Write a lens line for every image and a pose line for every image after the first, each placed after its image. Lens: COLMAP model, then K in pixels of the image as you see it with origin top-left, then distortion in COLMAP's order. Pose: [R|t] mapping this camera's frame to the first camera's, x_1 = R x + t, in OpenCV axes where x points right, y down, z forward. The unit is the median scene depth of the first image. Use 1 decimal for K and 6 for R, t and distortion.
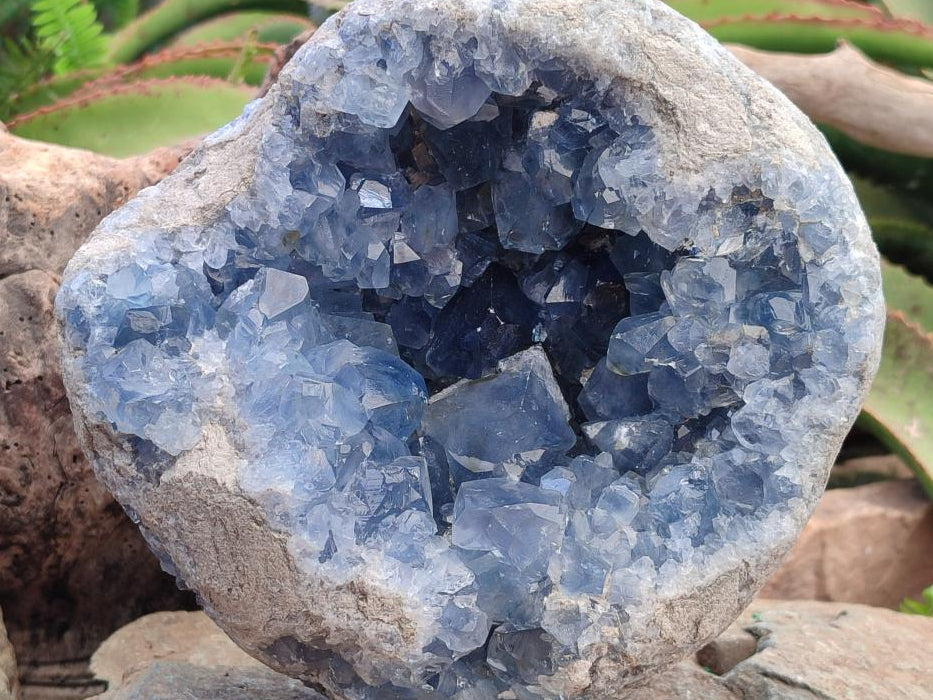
lens RADIAL K [[1761.7, 0, 434.6], [0, 1761.7, 354.4], [0, 0, 1]] dist [0.165963, -0.084838]
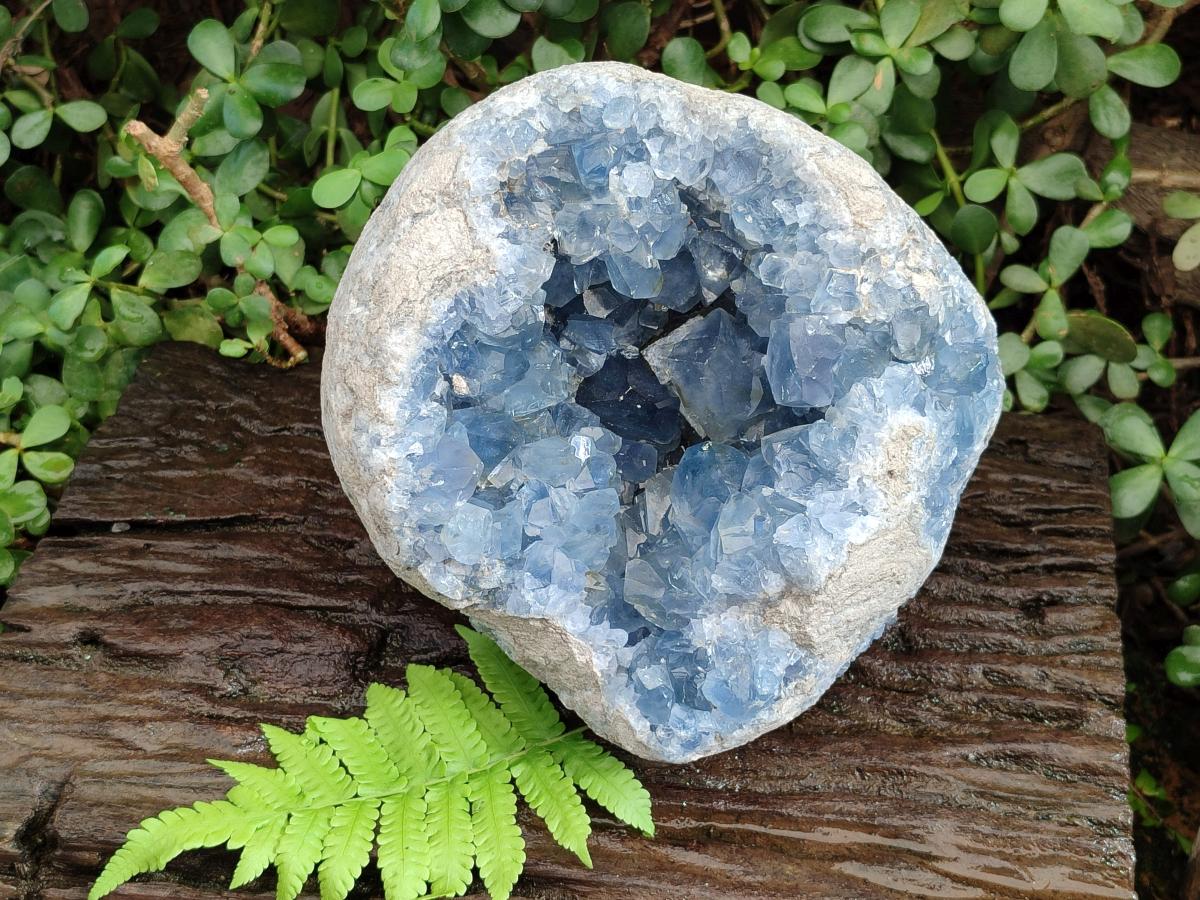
lens RADIAL K [[1804.1, 0, 600.0], [0, 1804.1, 450.0], [0, 0, 1]] dist [0.240787, -1.625524]
pose [[-0.161229, -0.984303, -0.071788, 0.091650], [0.984806, -0.165213, 0.053491, -0.114590], [-0.064512, -0.062073, 0.995984, -0.202024]]
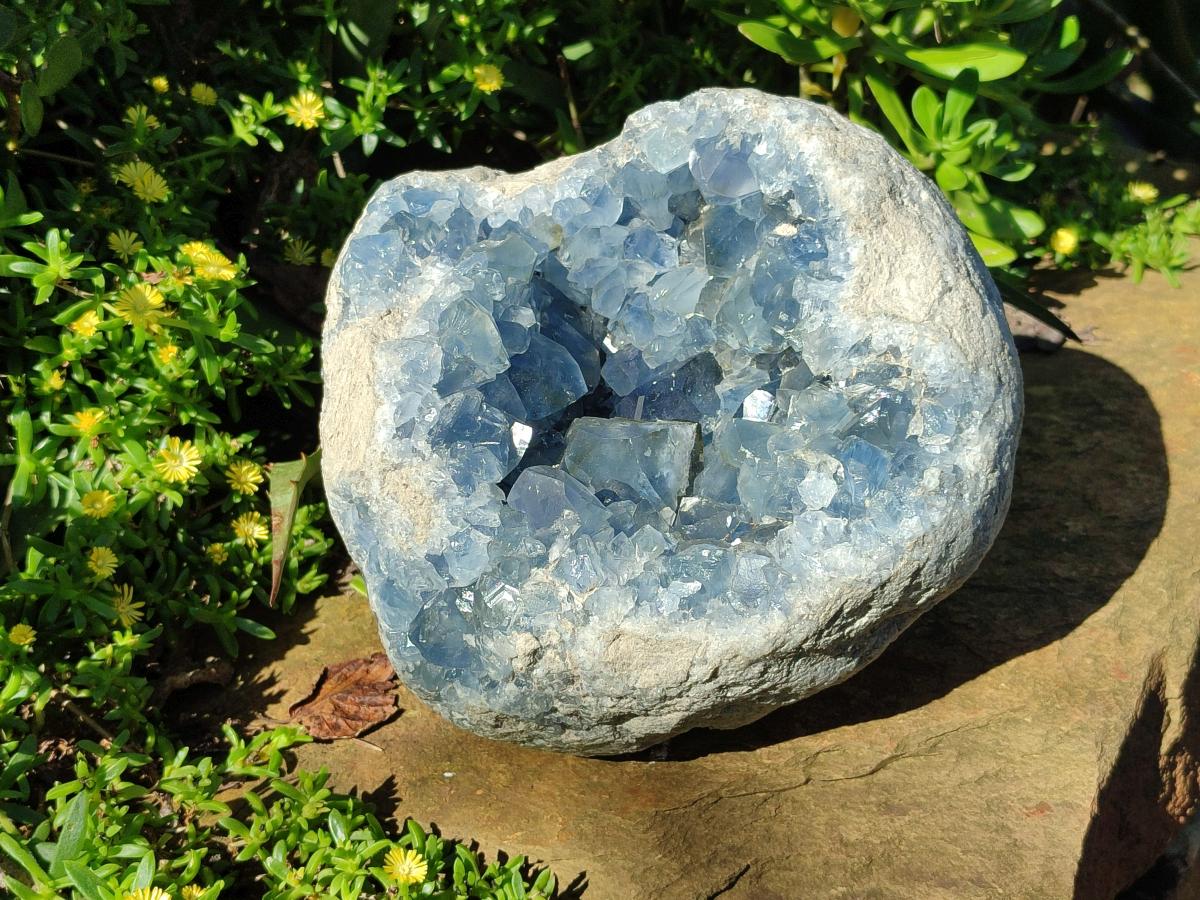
lens RADIAL K [[1804.1, 0, 600.0], [0, 1804.1, 450.0], [0, 0, 1]] dist [0.240787, -1.625524]
pose [[0.793853, 0.460179, -0.397532, 0.493530], [-0.539690, 0.834401, -0.111842, 0.175622], [0.280234, 0.303331, 0.910747, -0.031758]]
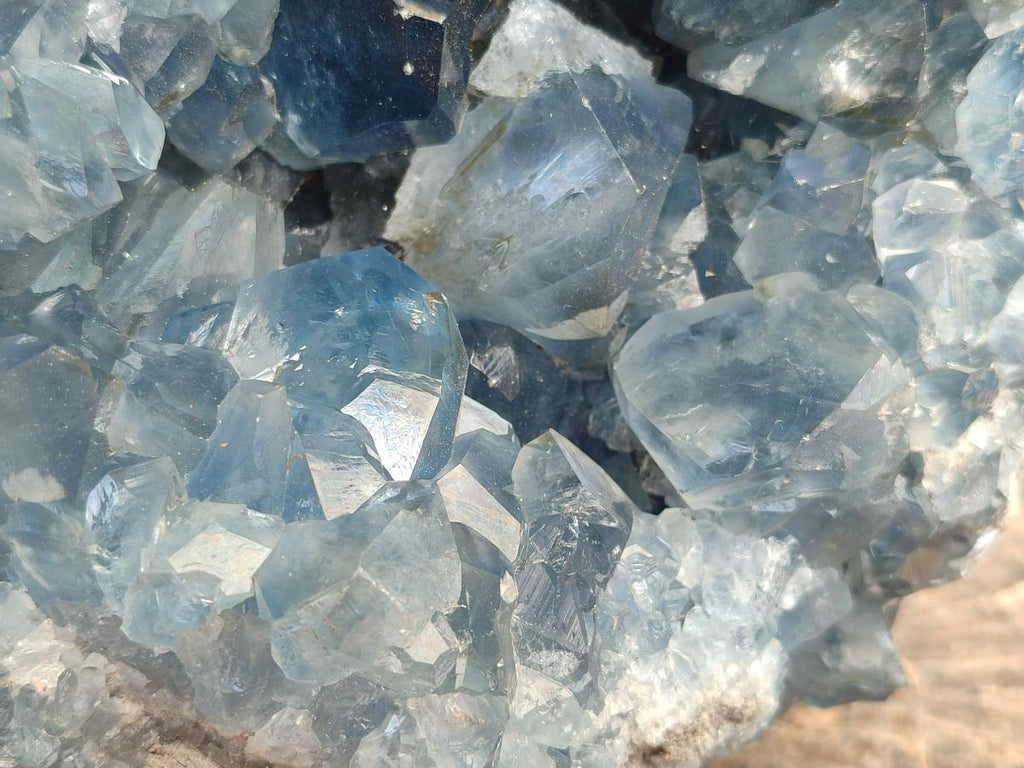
lens RADIAL K [[1539.5, 0, 512.0], [0, 1539.5, 384.0], [0, 0, 1]] dist [0.240787, -1.625524]
pose [[0.755651, -0.654519, 0.024412, -0.014667], [0.505576, 0.606578, 0.613560, -0.190596], [-0.416395, -0.451295, 0.789271, 0.706539]]
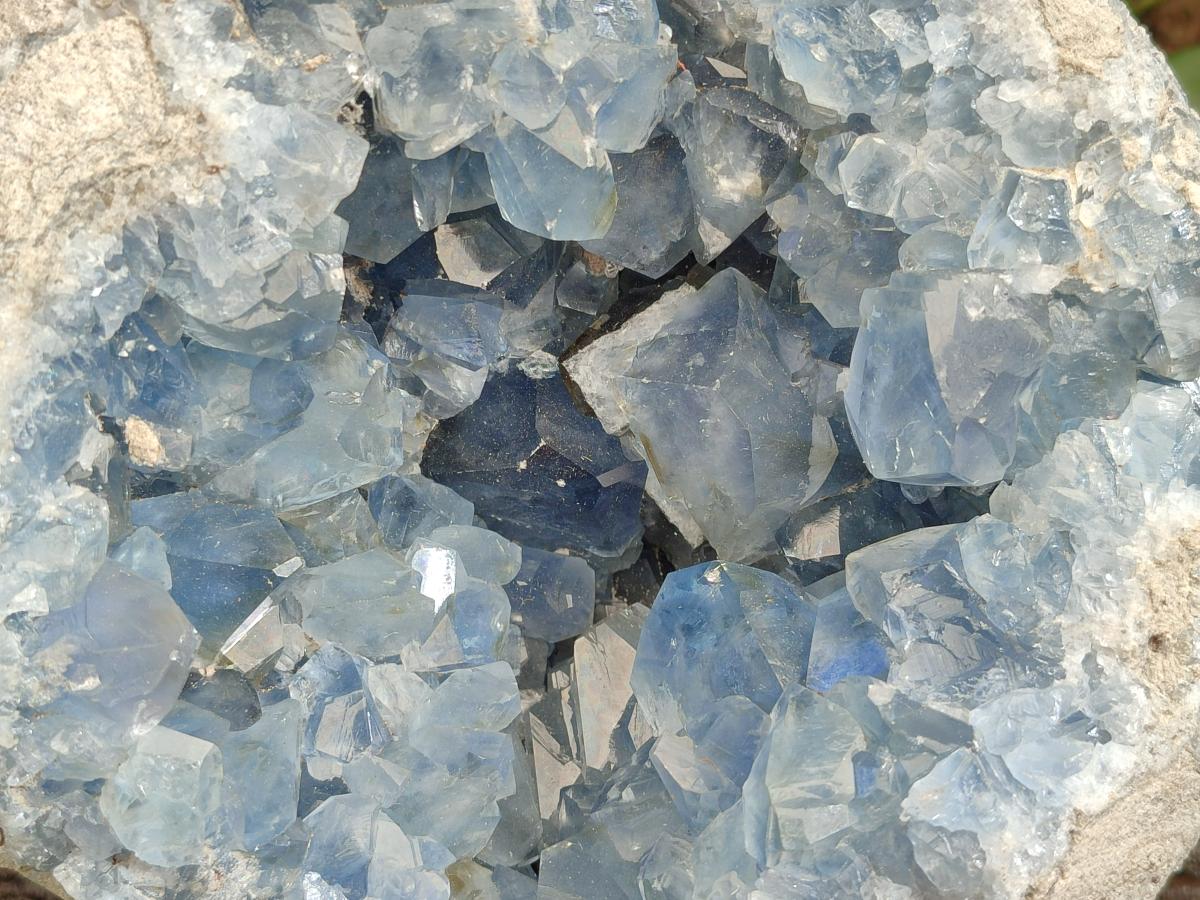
lens RADIAL K [[1804.1, 0, 600.0], [0, 1804.1, 450.0], [0, 0, 1]] dist [0.240787, -1.625524]
pose [[-0.165328, -0.983480, -0.073720, 0.077344], [0.975259, -0.174153, 0.136165, -0.079563], [-0.146754, -0.049384, 0.987940, 0.485524]]
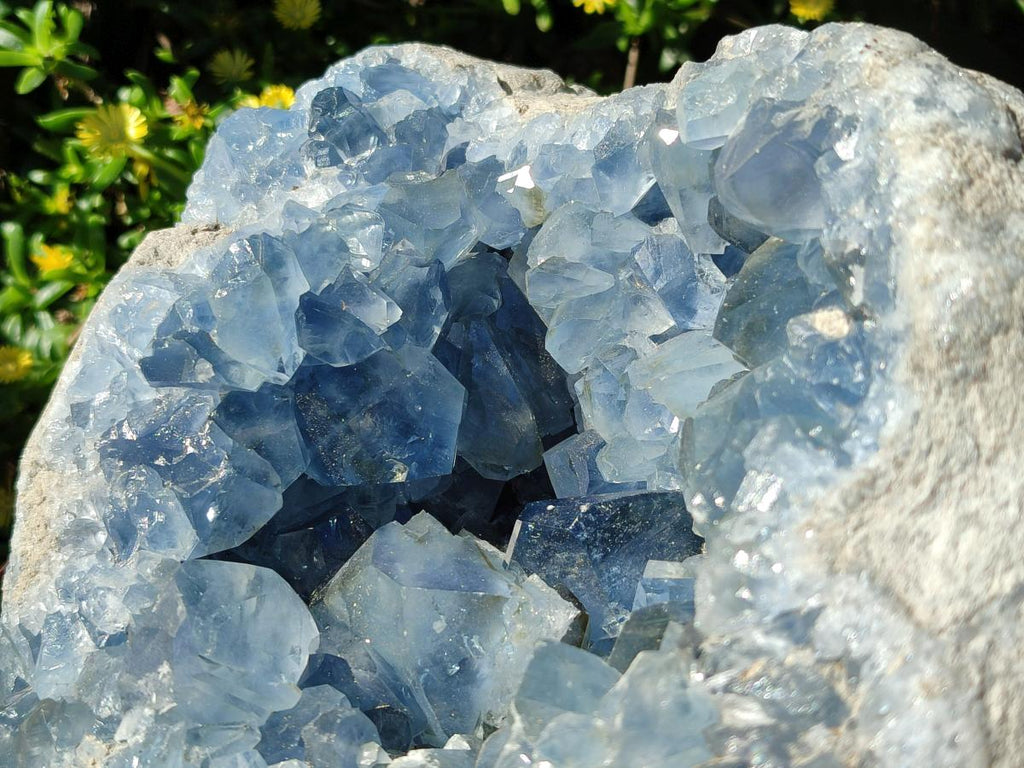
lens RADIAL K [[1539.5, 0, 512.0], [0, 1539.5, 384.0], [0, 0, 1]] dist [0.240787, -1.625524]
pose [[0.290810, 0.676212, -0.676880, 0.365347], [-0.789556, 0.569187, 0.229406, -0.155865], [0.540398, 0.467722, 0.699433, 0.640559]]
